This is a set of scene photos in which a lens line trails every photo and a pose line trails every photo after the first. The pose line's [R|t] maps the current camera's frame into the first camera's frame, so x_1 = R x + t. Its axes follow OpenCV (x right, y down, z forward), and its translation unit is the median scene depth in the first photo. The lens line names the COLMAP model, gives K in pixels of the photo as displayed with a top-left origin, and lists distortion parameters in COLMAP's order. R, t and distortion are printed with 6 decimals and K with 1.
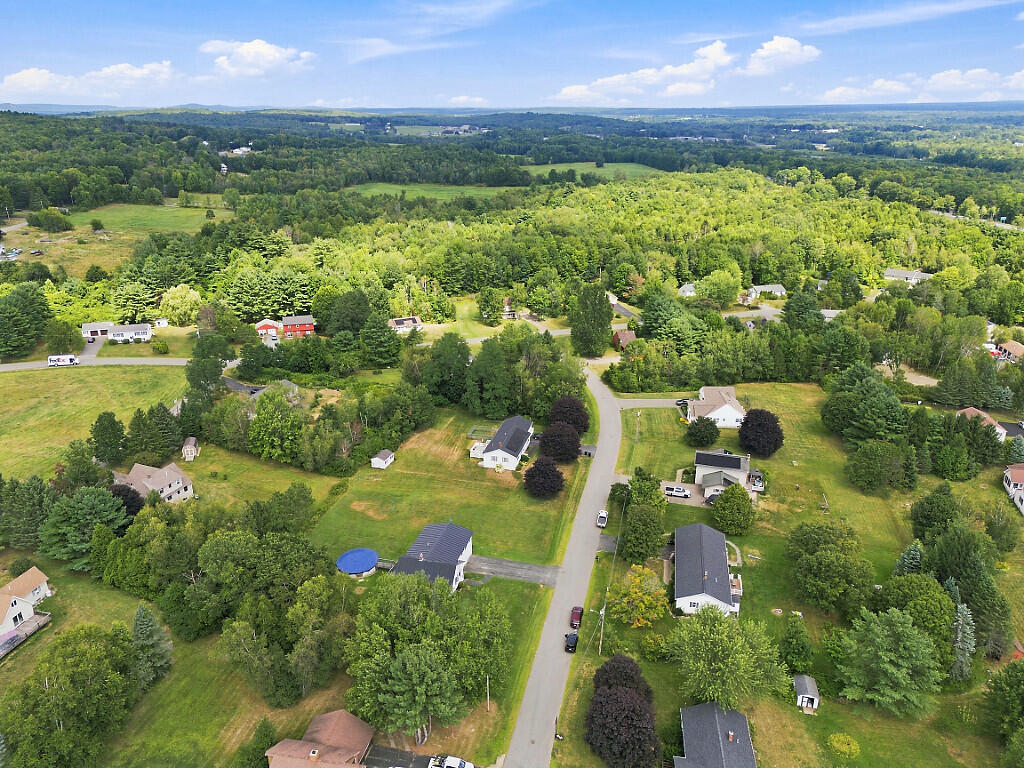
lens RADIAL K [[726.0, 0, 515.9], [0, 726.0, 404.7], [0, 0, 1]] dist [0.055845, -0.052587]
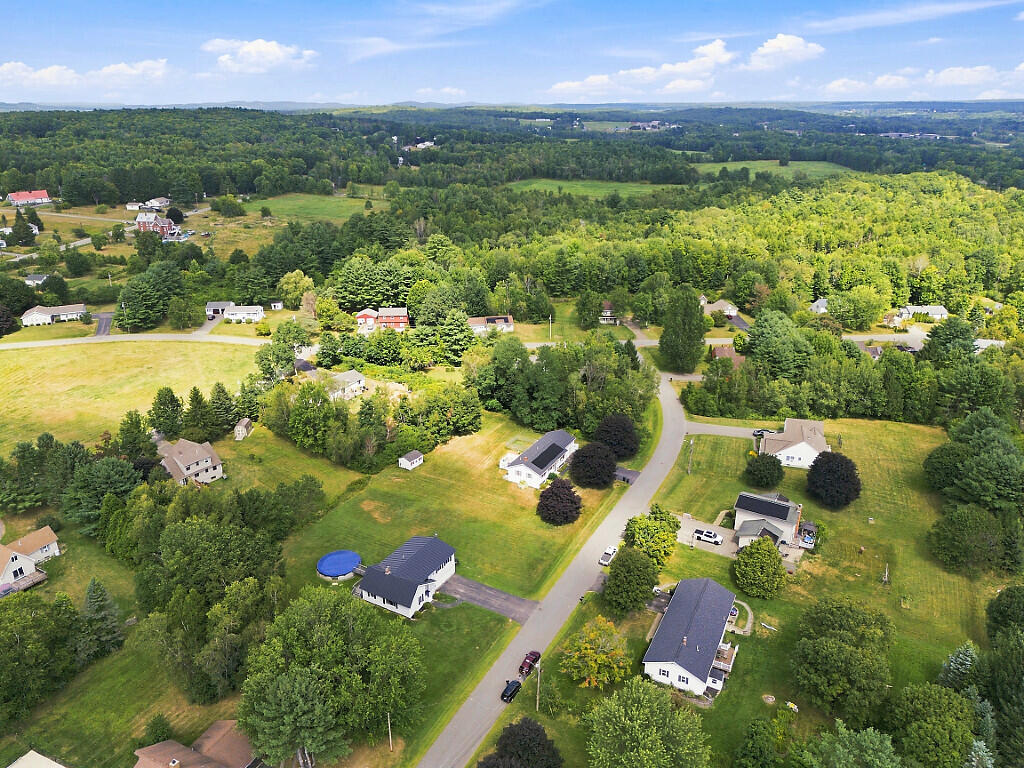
lens RADIAL K [[726.0, 0, 511.5], [0, 726.0, 386.6], [0, 0, 1]] dist [0.055845, -0.052587]
pose [[0.966439, 0.092263, -0.239758, 0.154508], [-0.096021, 0.995371, -0.004016, -0.029330], [0.238277, 0.026903, 0.970824, 0.059944]]
